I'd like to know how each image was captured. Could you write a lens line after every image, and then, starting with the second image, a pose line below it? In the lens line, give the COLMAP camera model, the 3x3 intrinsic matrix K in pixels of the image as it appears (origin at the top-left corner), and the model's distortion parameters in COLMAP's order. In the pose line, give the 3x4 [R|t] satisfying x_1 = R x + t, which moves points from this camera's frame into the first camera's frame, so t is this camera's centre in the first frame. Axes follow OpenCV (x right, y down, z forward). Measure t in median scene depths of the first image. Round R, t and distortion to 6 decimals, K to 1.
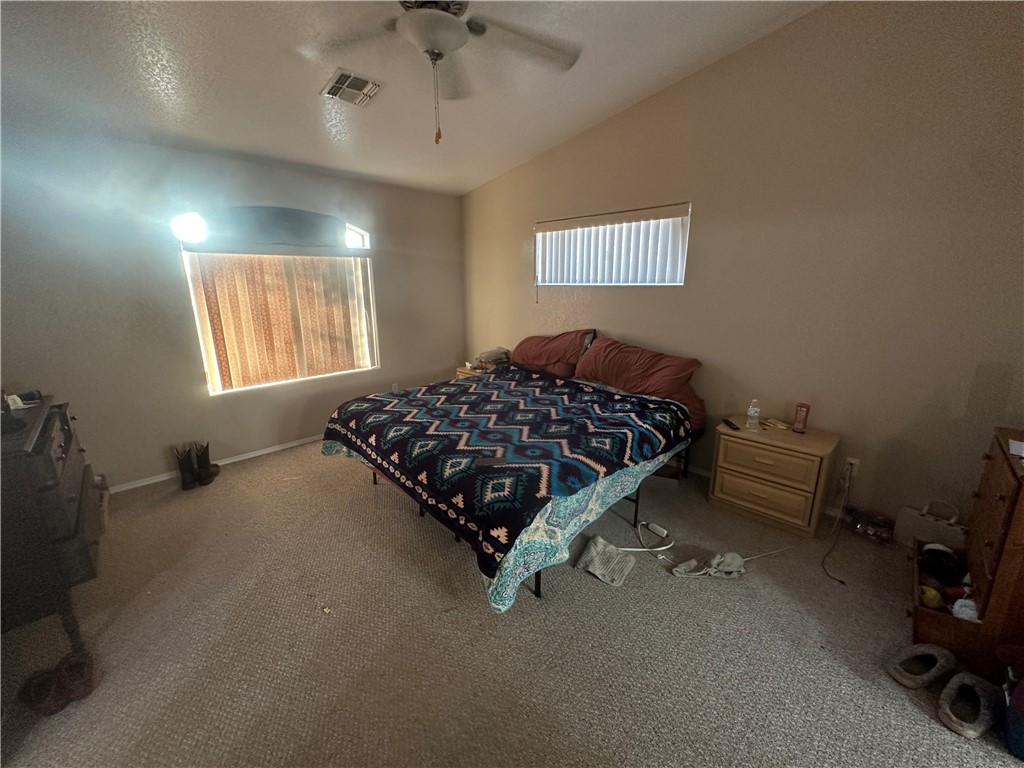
lens RADIAL K [[408.7, 0, 511.8], [0, 408.7, 384.3], [0, 0, 1]] dist [-0.000138, 0.000129]
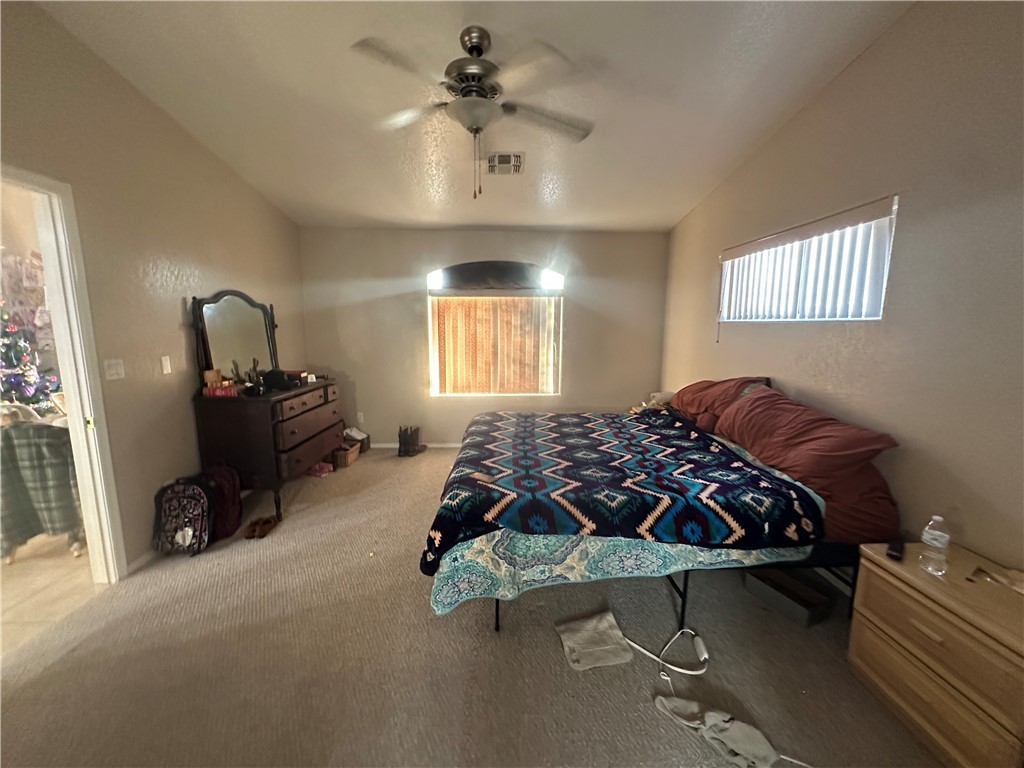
lens RADIAL K [[408.7, 0, 511.7], [0, 408.7, 384.4], [0, 0, 1]] dist [-0.000138, 0.000129]
pose [[0.735792, 0.109320, -0.668326, 0.492982], [-0.173203, 0.984440, -0.029659, -0.022244], [0.654684, 0.137579, 0.743277, 0.163002]]
